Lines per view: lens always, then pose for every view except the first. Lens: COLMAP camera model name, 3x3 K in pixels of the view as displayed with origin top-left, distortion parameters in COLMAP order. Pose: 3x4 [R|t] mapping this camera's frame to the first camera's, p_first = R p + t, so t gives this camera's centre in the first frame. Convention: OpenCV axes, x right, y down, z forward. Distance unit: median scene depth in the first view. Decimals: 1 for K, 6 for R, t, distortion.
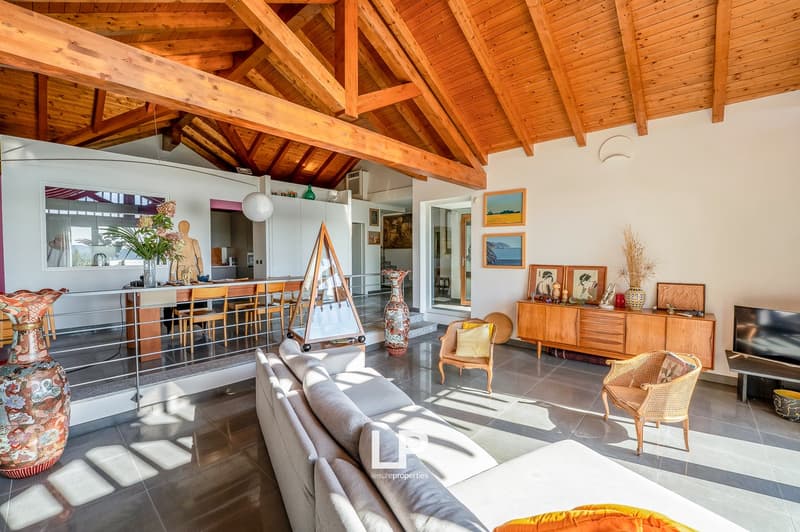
lens RADIAL K [[334.7, 0, 396.8], [0, 334.7, 261.4], [0, 0, 1]] dist [-0.020442, -0.000017]
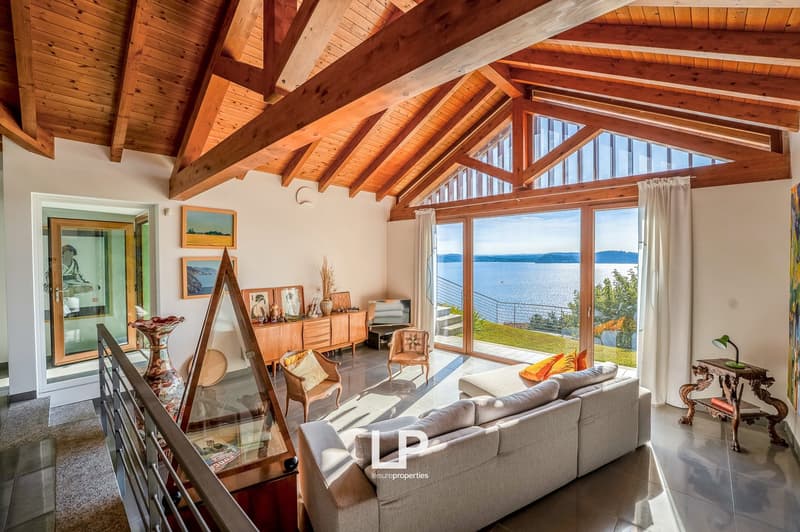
lens RADIAL K [[334.7, 0, 395.1], [0, 334.7, 260.1], [0, 0, 1]] dist [-0.020442, -0.000017]
pose [[0.017537, -0.008349, 0.999811, -0.644479], [0.028271, 0.999569, 0.007851, -0.081873], [-0.999446, 0.028128, 0.017766, 0.598390]]
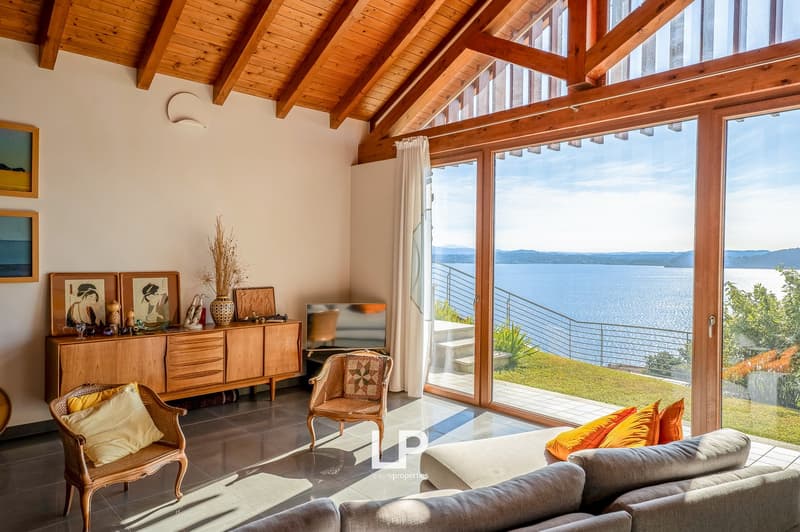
lens RADIAL K [[530.0, 0, 396.7], [0, 530.0, 264.6], [0, 0, 1]] dist [-0.001629, 0.024352]
pose [[0.085505, -0.016841, 0.996195, -0.448640], [0.014160, 0.999777, 0.015686, -0.010747], [-0.996237, 0.012764, 0.085724, 0.424045]]
